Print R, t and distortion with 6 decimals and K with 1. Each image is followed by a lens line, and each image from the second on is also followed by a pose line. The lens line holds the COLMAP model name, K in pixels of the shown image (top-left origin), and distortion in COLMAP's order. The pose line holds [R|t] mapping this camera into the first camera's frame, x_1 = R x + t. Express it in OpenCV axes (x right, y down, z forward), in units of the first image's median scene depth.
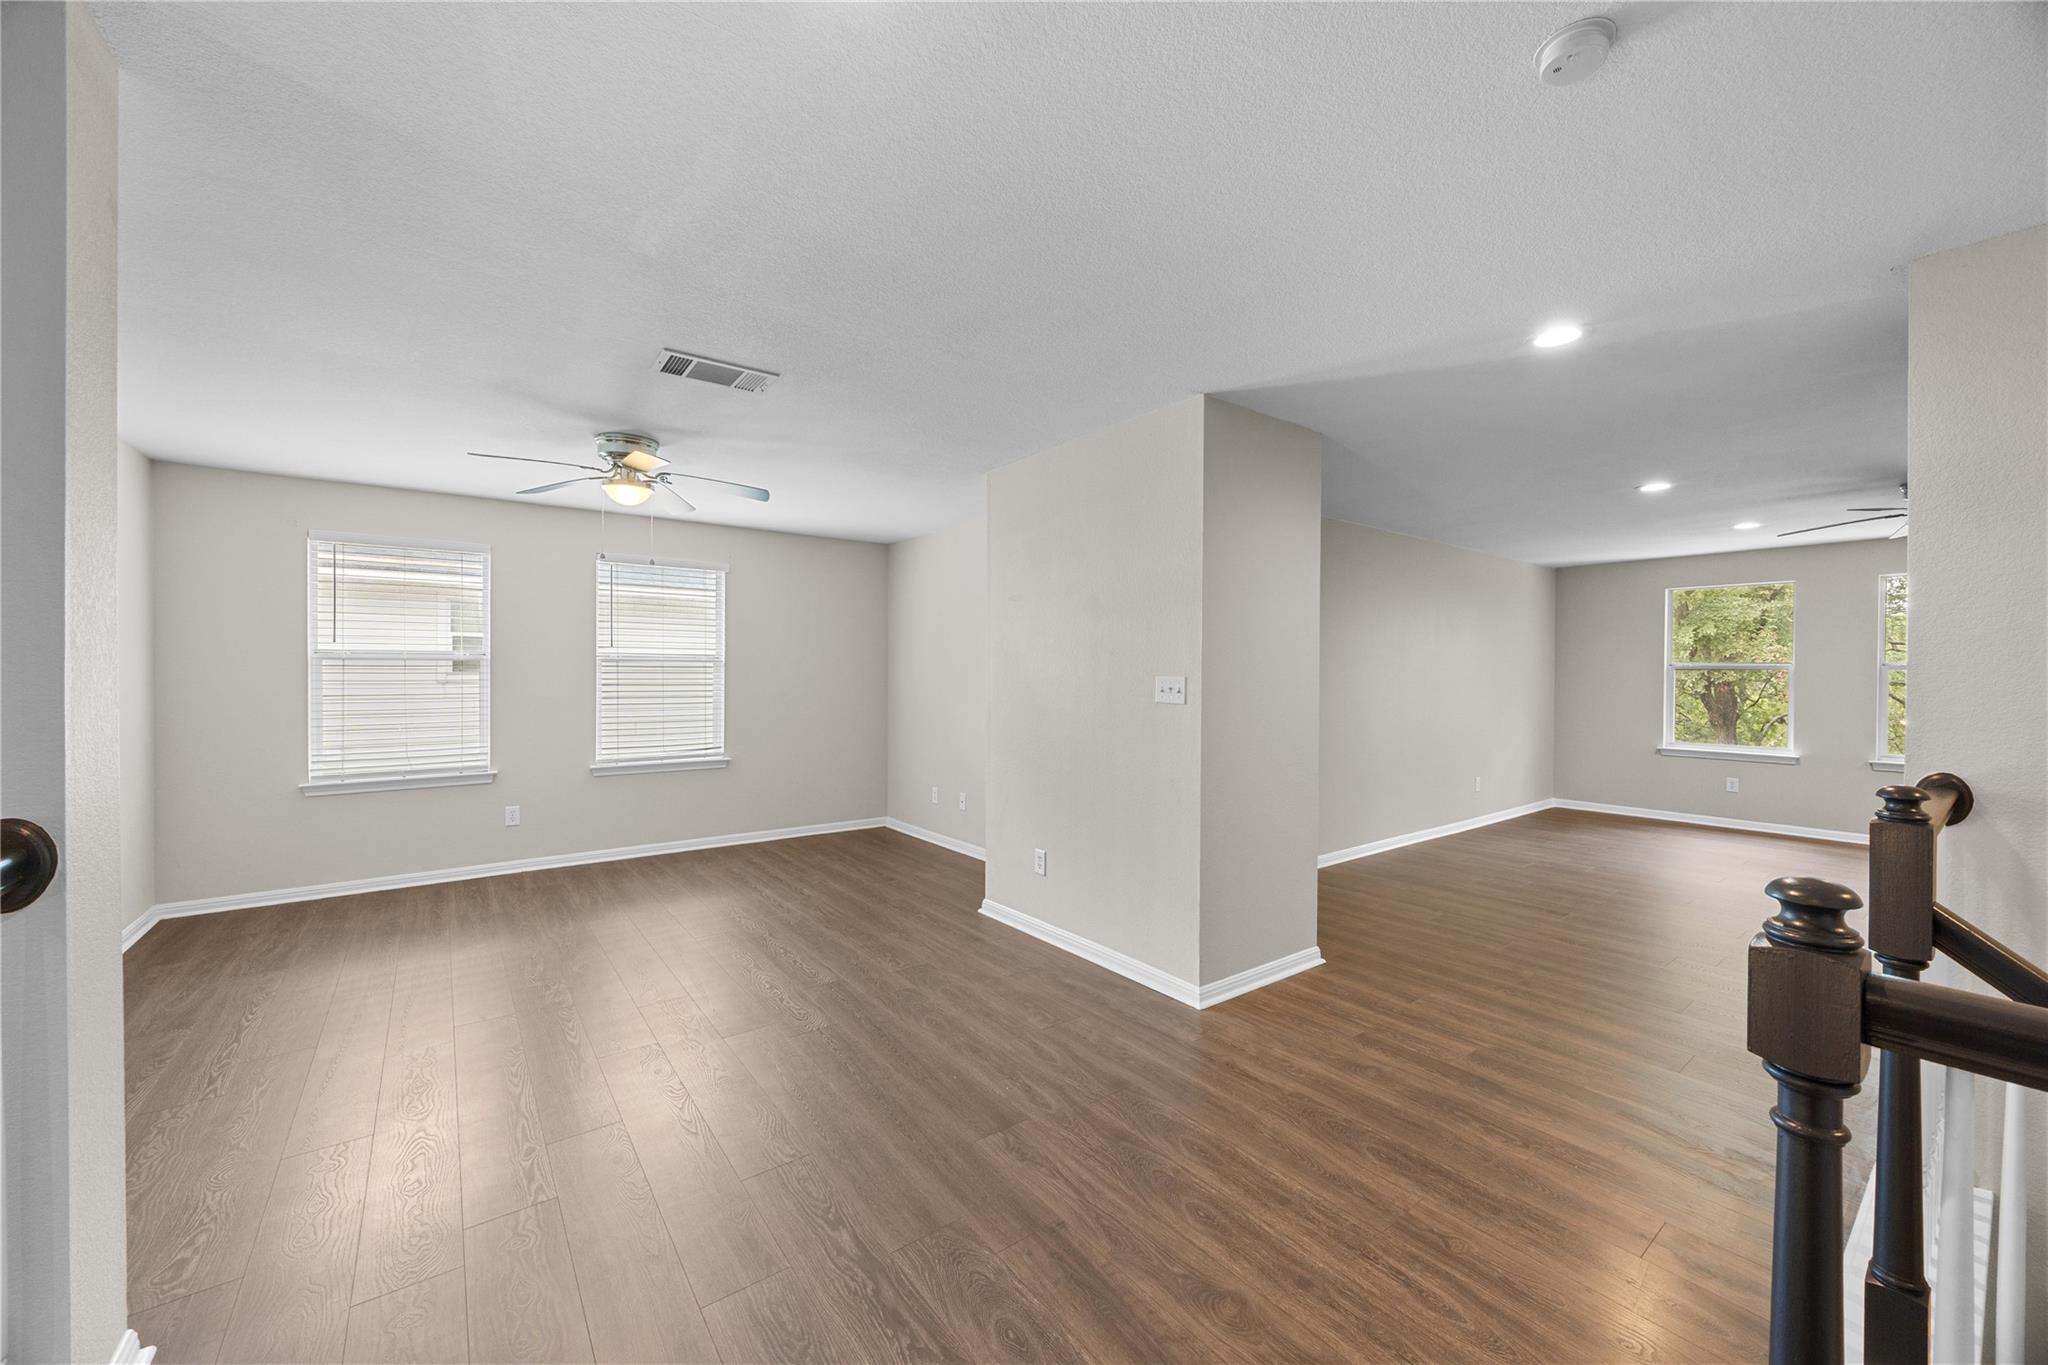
lens RADIAL K [[770.7, 0, 1022.6], [0, 770.7, 681.6], [0, 0, 1]] dist [0.000090, 0.000003]
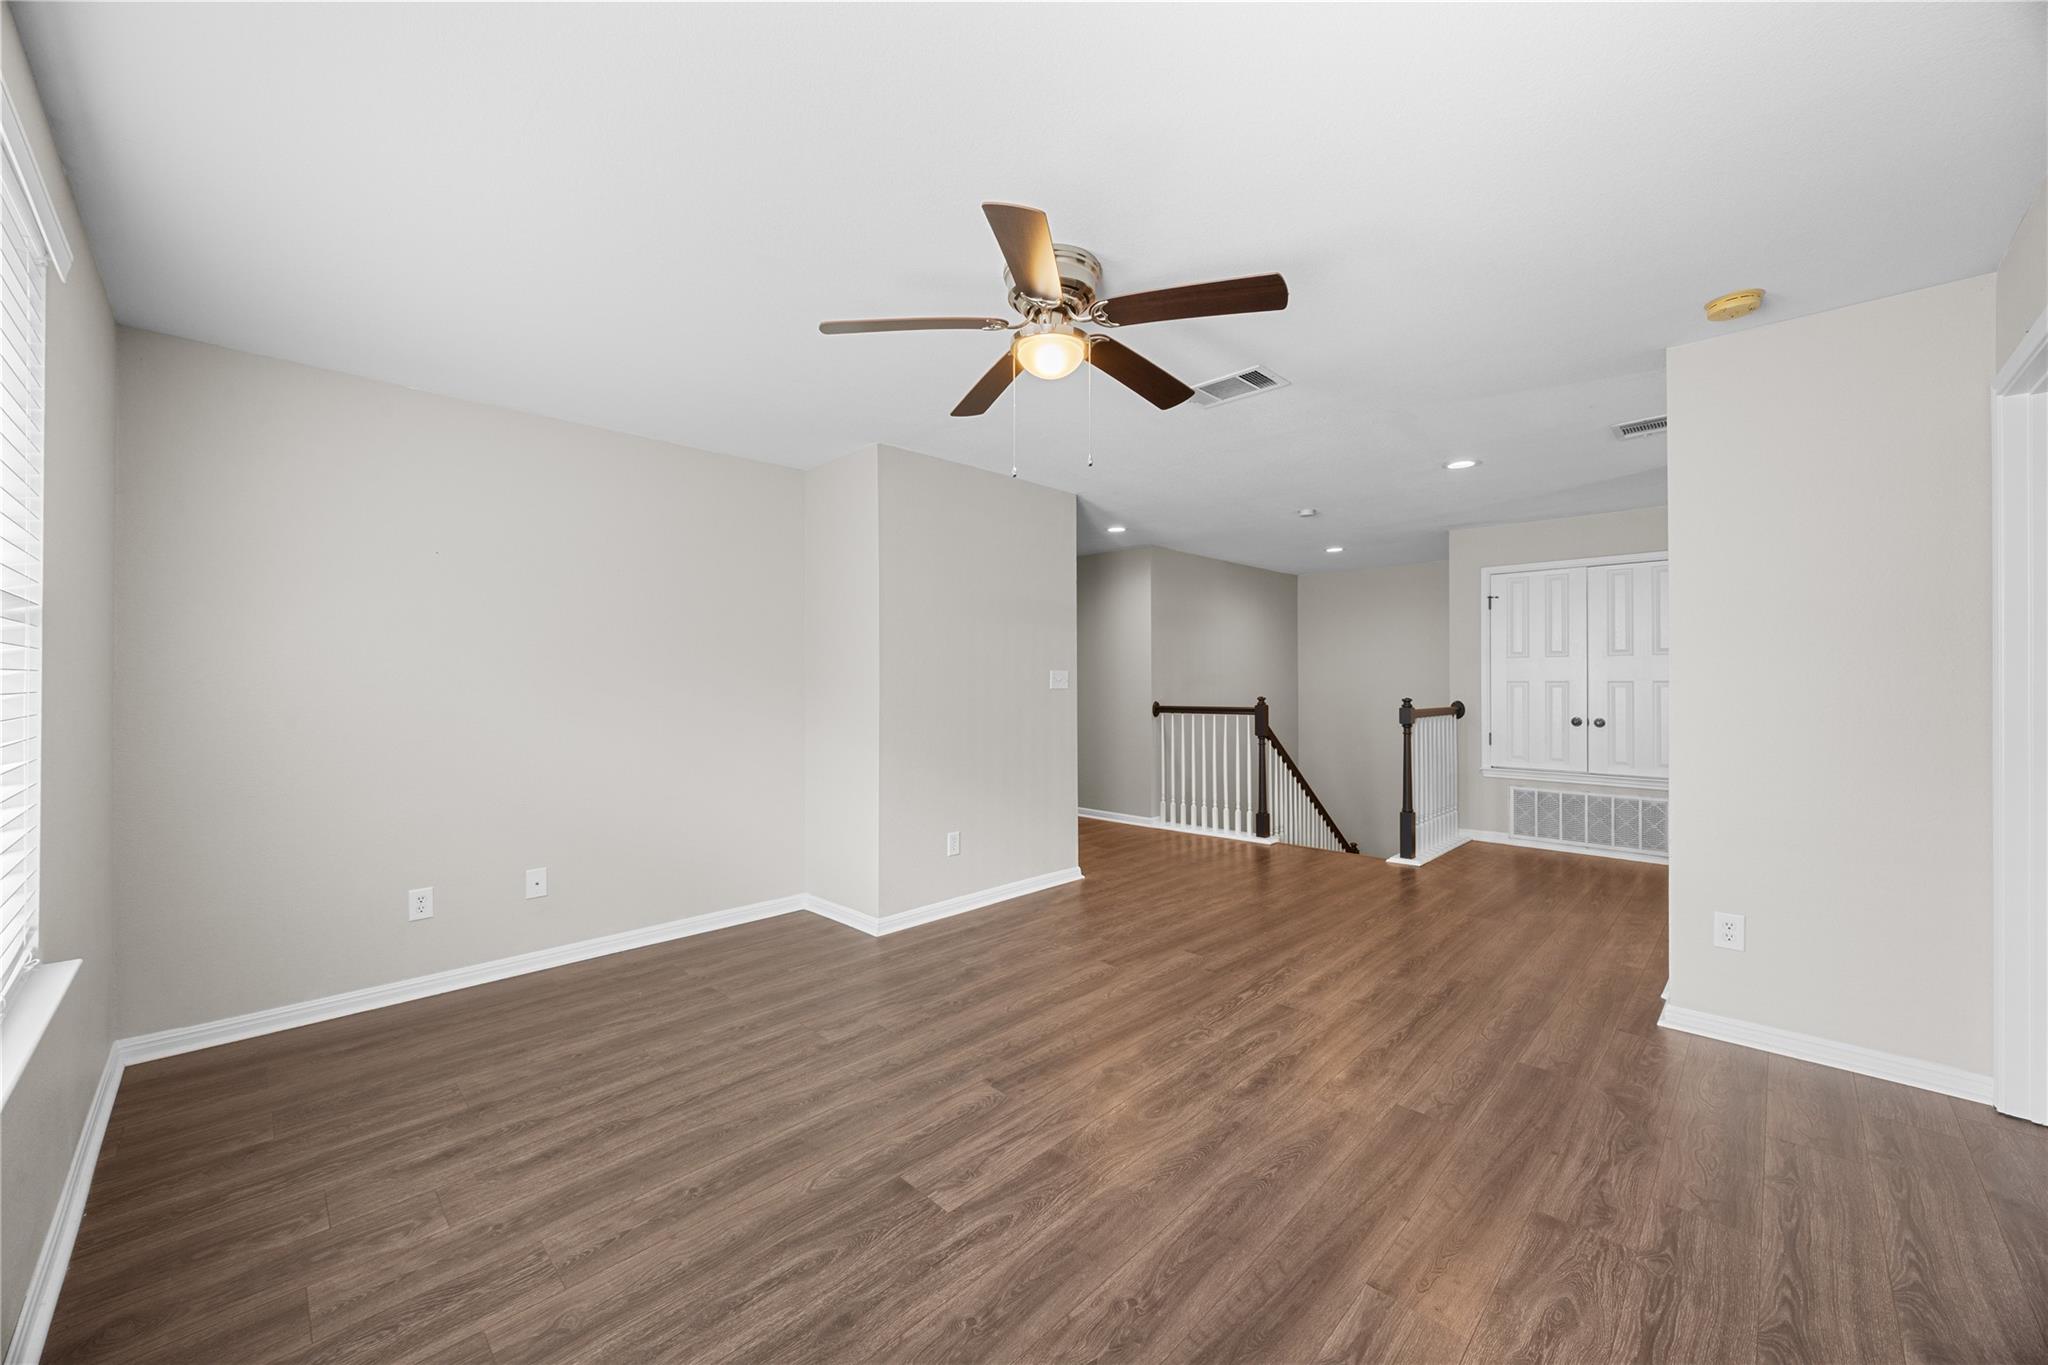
lens RADIAL K [[770.7, 0, 1023.3], [0, 770.7, 678.6], [0, 0, 1]] dist [0.000090, 0.000003]
pose [[-0.144174, 0.000678, 0.989552, -1.297775], [0.010330, 0.999946, 0.000820, 0.006000], [-0.989498, 0.010340, -0.144174, 1.304743]]
